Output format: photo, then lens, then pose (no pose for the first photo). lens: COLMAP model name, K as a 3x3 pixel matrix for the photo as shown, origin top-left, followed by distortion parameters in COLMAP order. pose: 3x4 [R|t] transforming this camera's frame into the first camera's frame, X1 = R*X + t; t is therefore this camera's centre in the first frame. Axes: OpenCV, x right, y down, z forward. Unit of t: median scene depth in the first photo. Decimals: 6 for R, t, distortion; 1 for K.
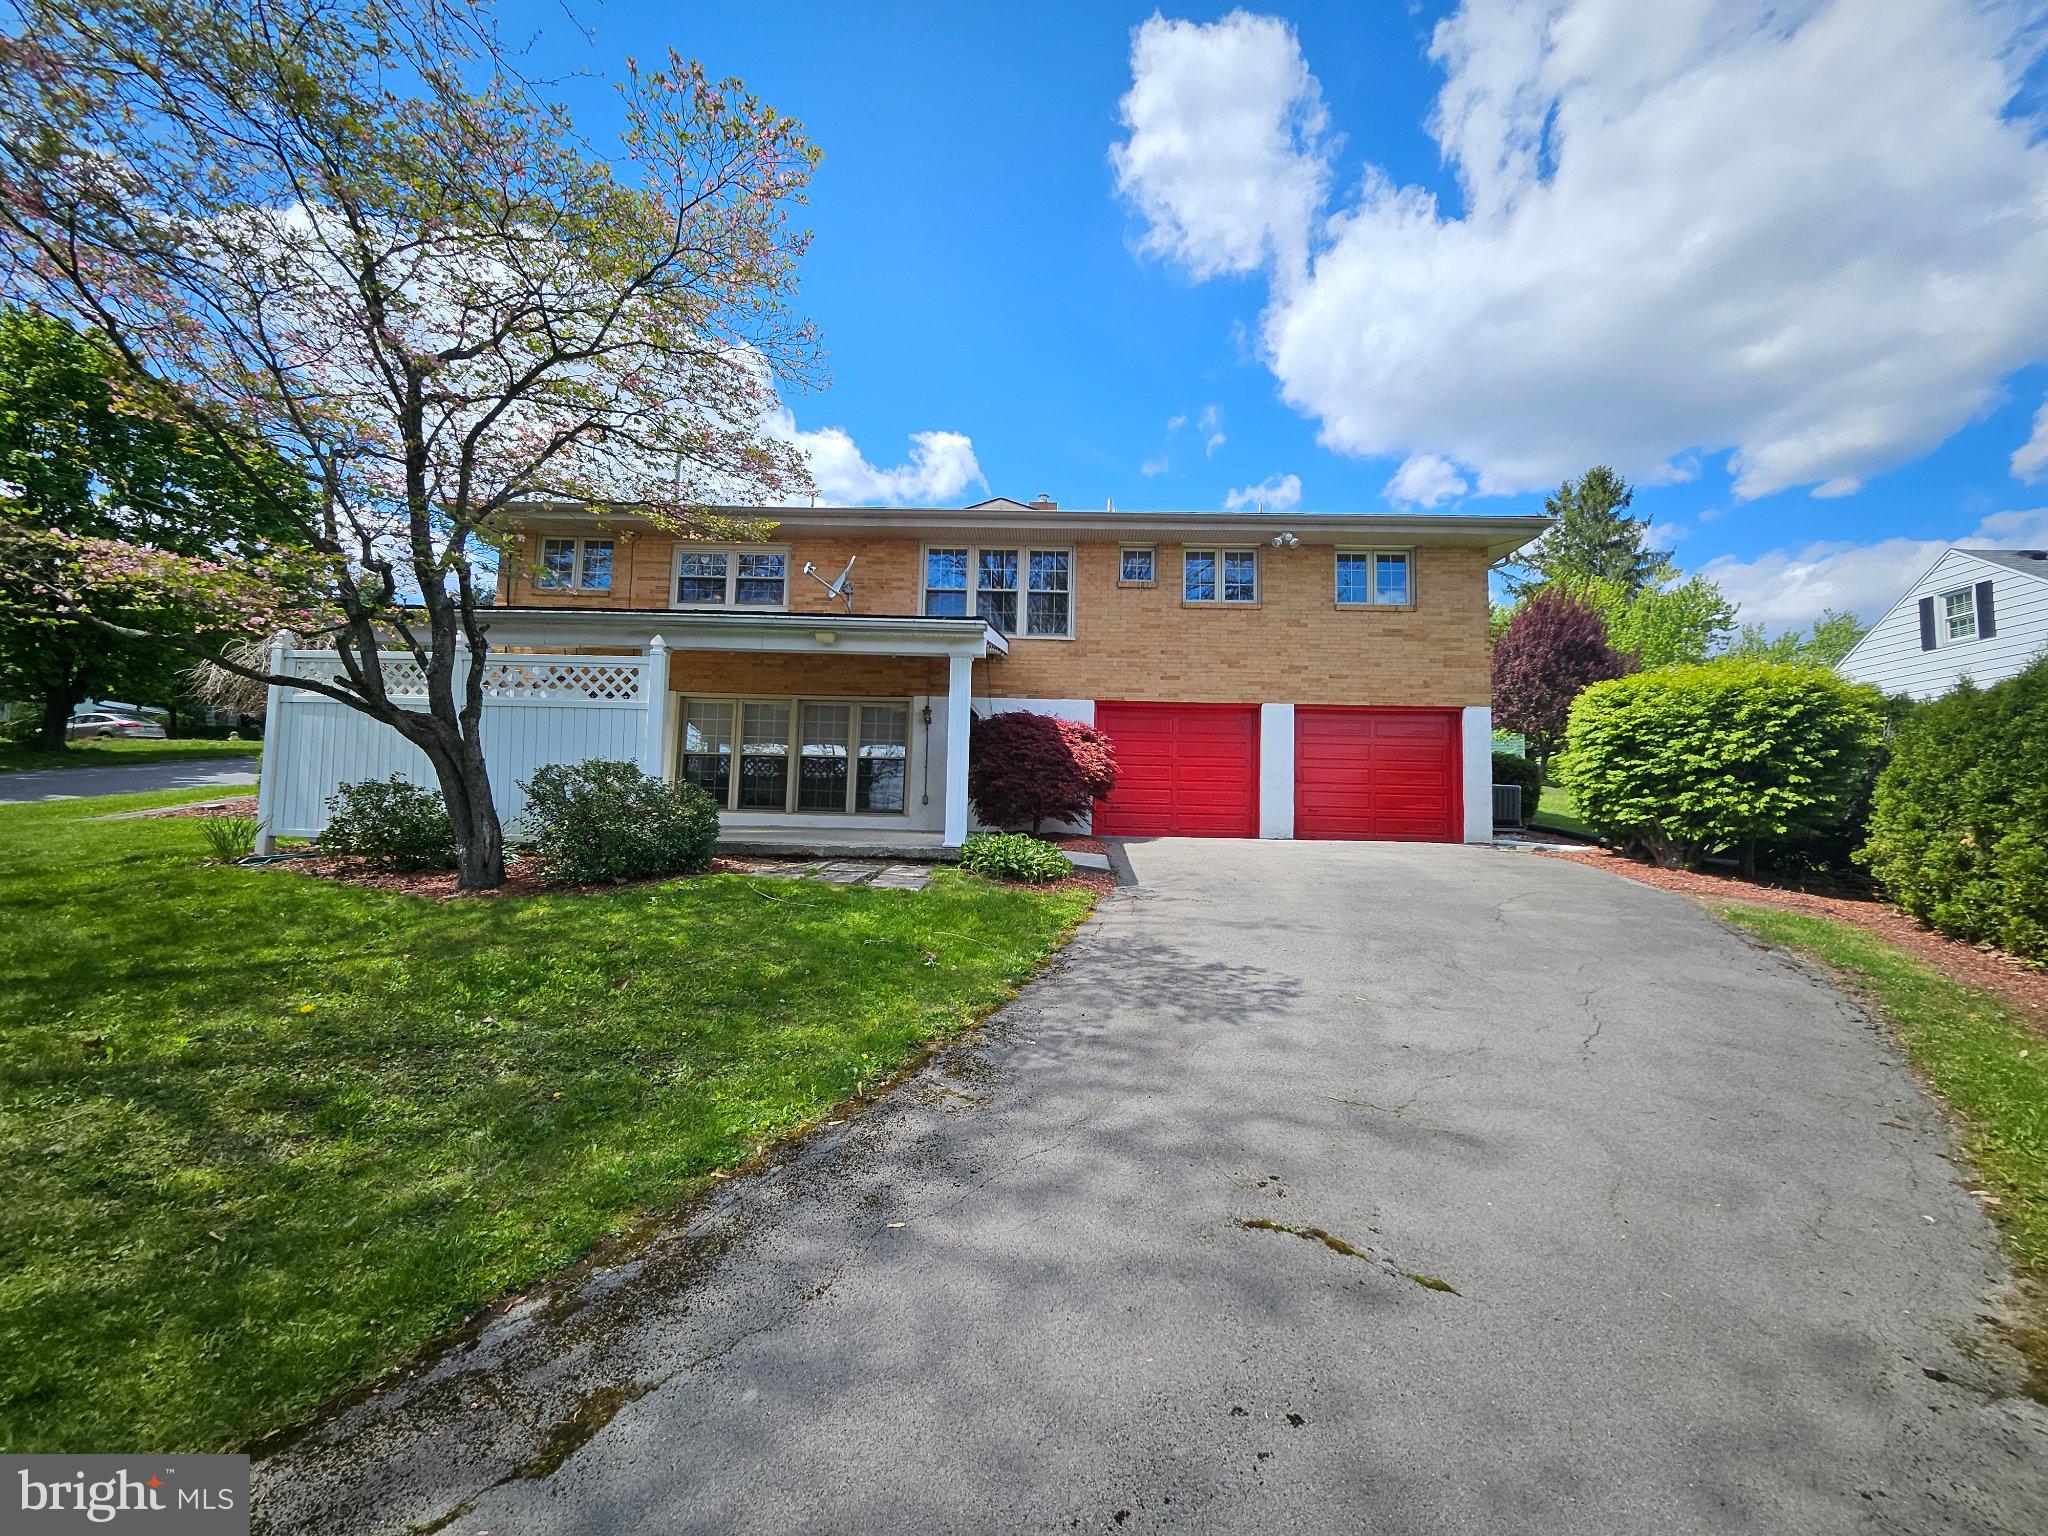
lens RADIAL K [[823.6, 0, 1013.1], [0, 823.6, 768.6], [0, 0, 1]] dist [0.001271, 0.000066]
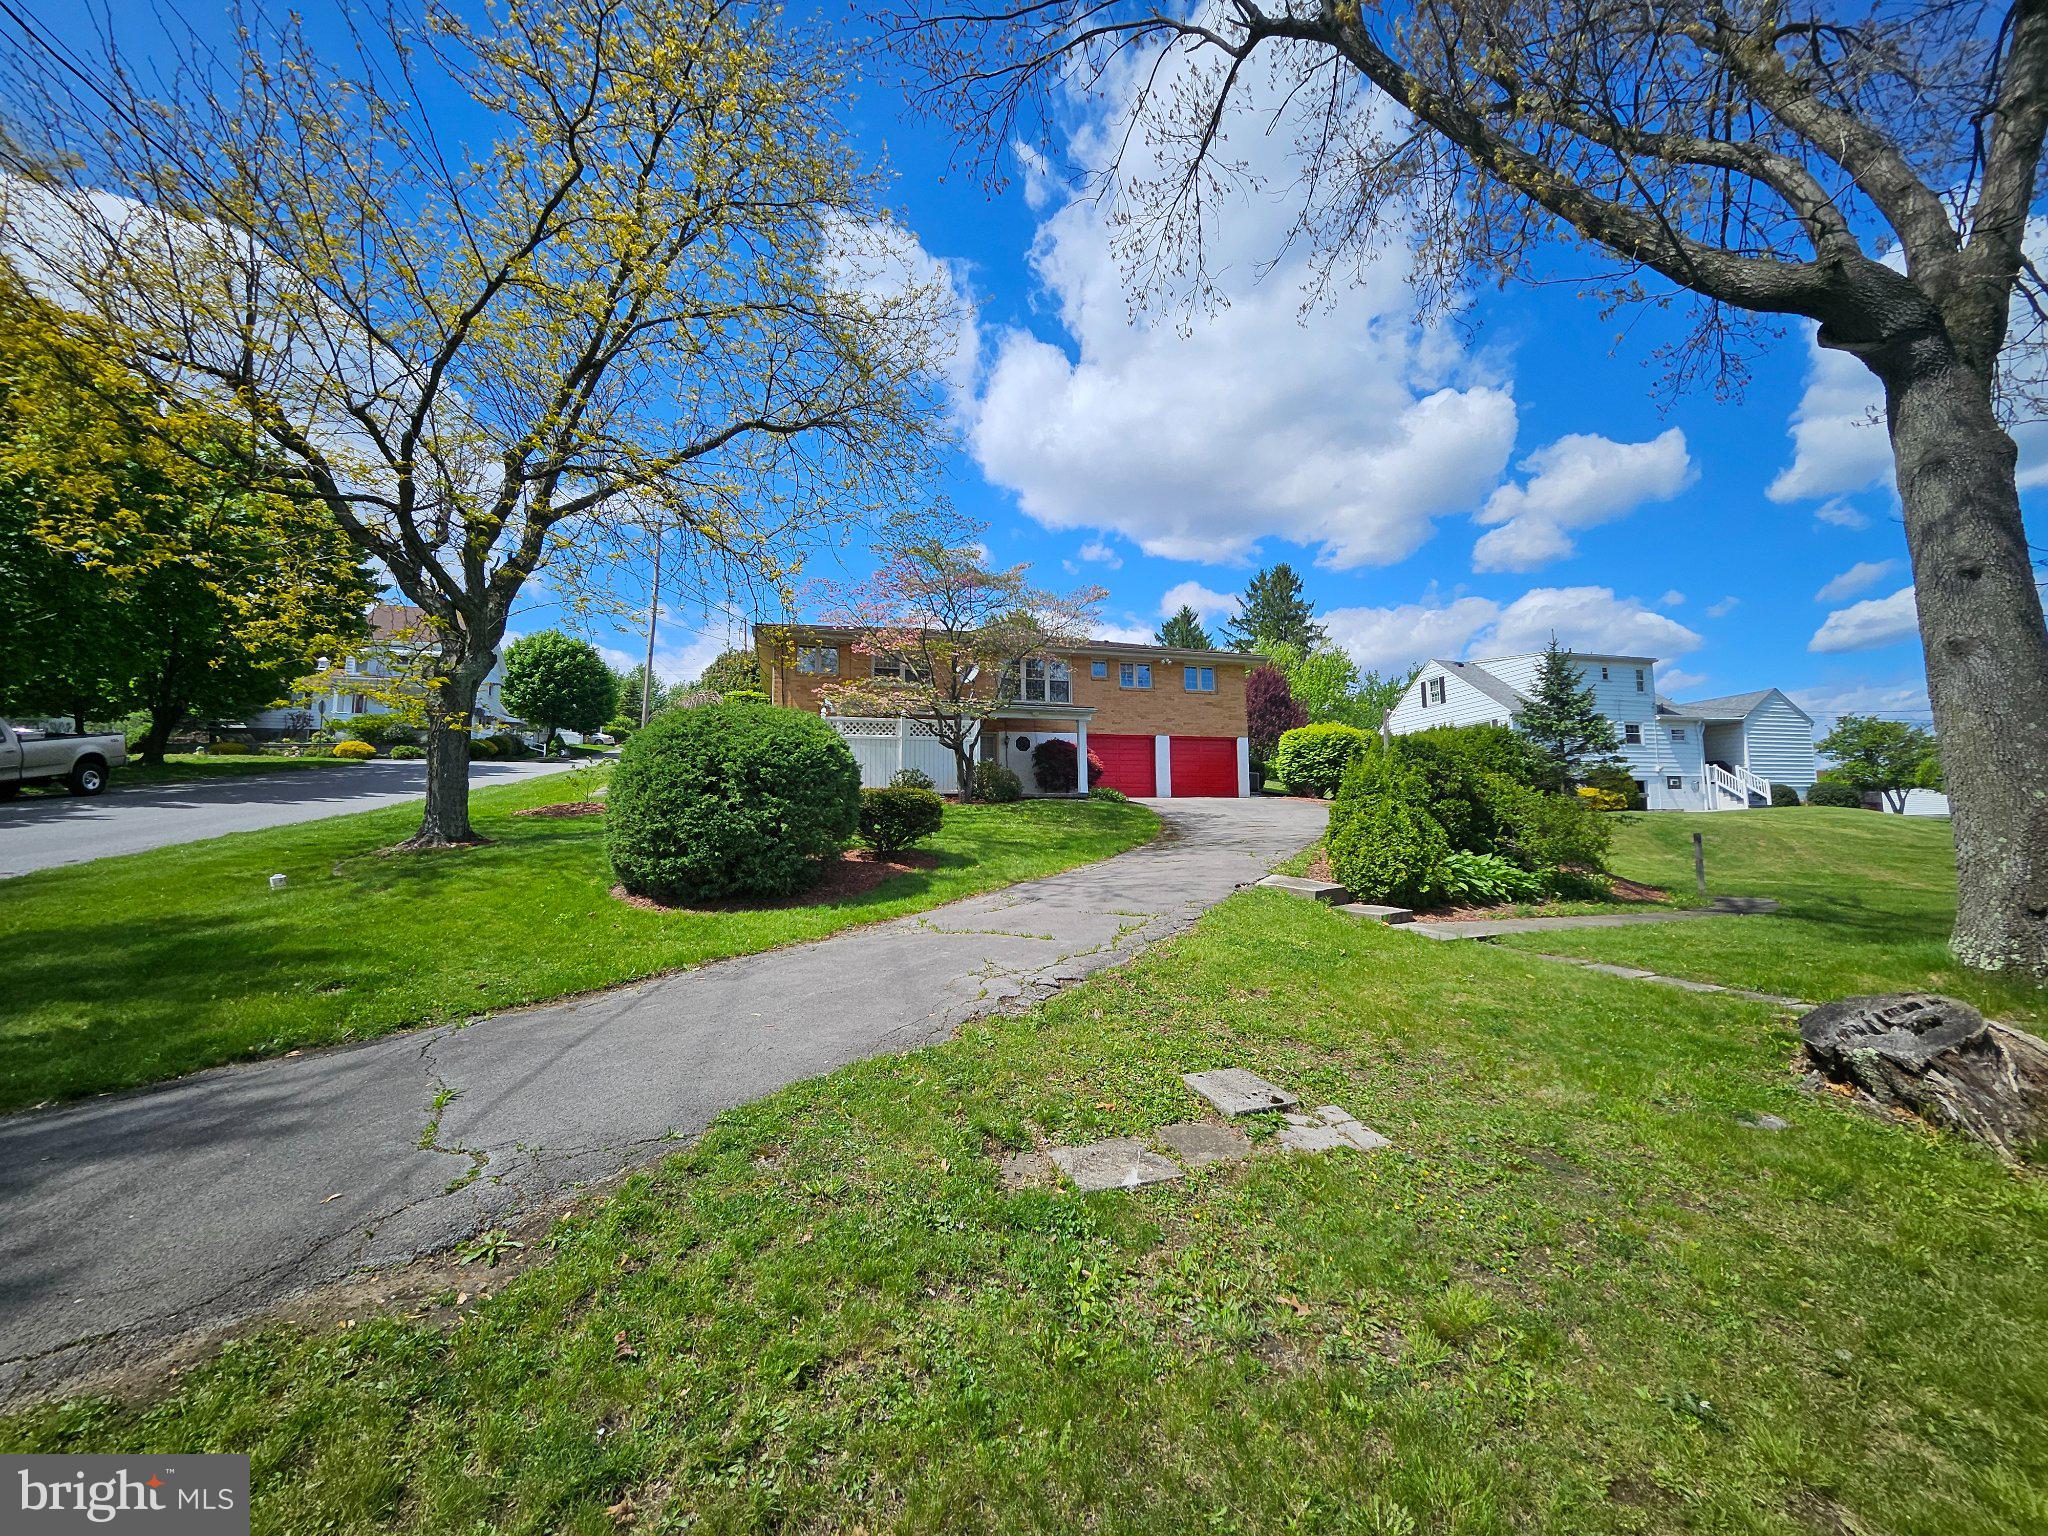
lens RADIAL K [[823.6, 0, 1031.0], [0, 823.6, 765.0], [0, 0, 1]] dist [0.001271, 0.000066]
pose [[0.949700, -0.007577, 0.313070, -0.690987], [0.014063, 0.999731, -0.018463, 0.033819], [-0.312846, 0.021937, 0.949551, -0.955132]]
